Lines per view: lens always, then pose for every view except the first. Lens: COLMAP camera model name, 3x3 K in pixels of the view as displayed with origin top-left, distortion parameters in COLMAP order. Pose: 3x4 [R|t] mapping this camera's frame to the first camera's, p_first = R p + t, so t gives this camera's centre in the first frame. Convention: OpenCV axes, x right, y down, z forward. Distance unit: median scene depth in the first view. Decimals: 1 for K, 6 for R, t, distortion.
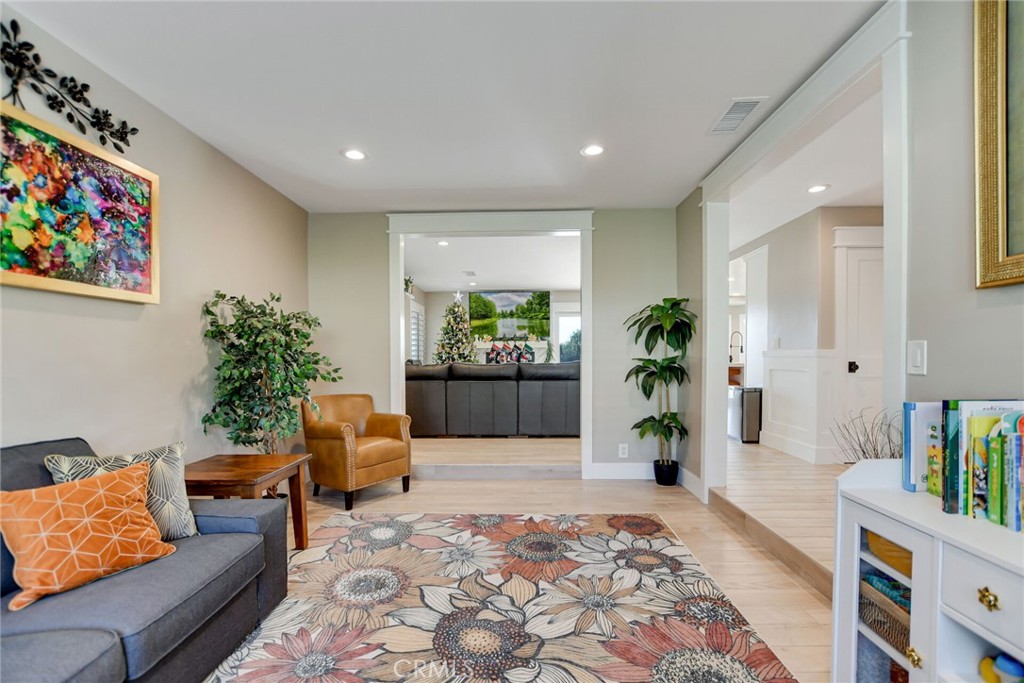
lens RADIAL K [[465.0, 0, 511.0], [0, 465.0, 363.0], [0, 0, 1]] dist [0.000475, 0.000652]
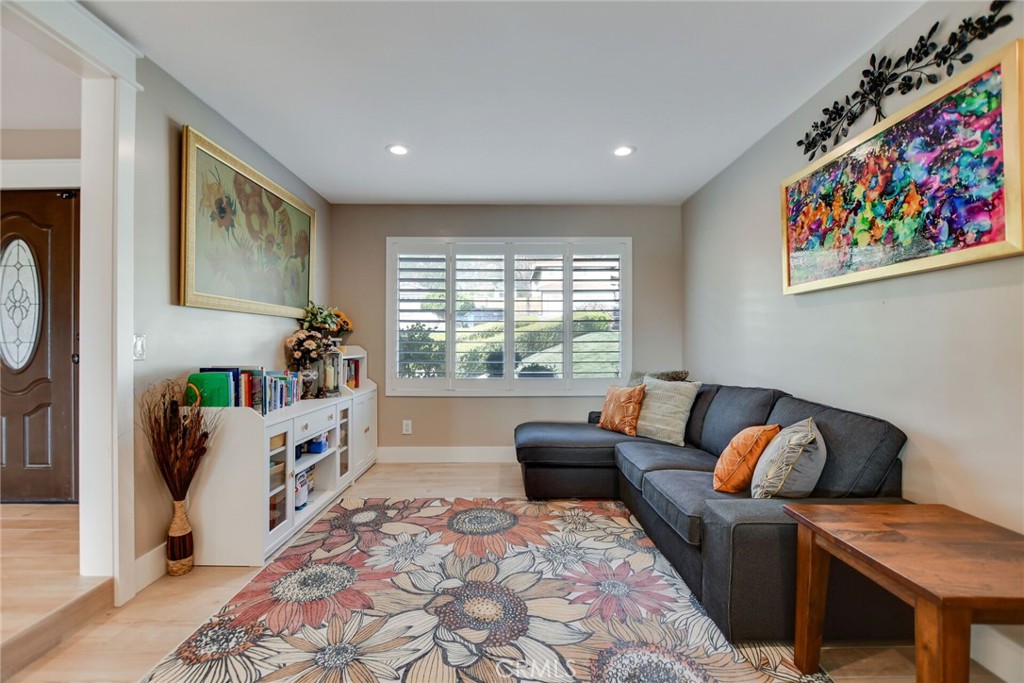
lens RADIAL K [[451.1, 0, 507.7], [0, 451.1, 341.6], [0, 0, 1]] dist [-0.022310, 0.005178]
pose [[-0.999745, 0.009553, -0.020459, -0.099888], [0.009352, 0.999907, 0.009903, -0.025919], [0.020551, 0.009709, -0.999742, 1.873655]]
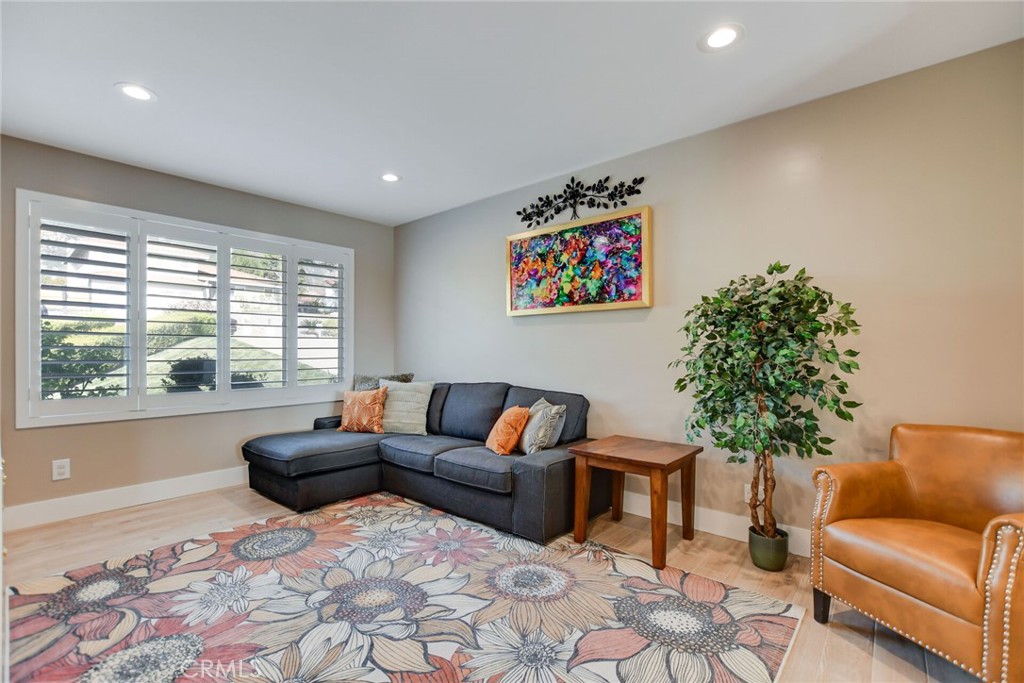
lens RADIAL K [[457.7, 0, 505.9], [0, 457.7, 352.4], [0, 0, 1]] dist [-0.013284, 0.000333]
pose [[-0.644273, 0.013485, -0.764677, 0.531158], [-0.005348, 0.999741, 0.022136, -0.032233], [0.764777, 0.018352, -0.644034, 1.812162]]
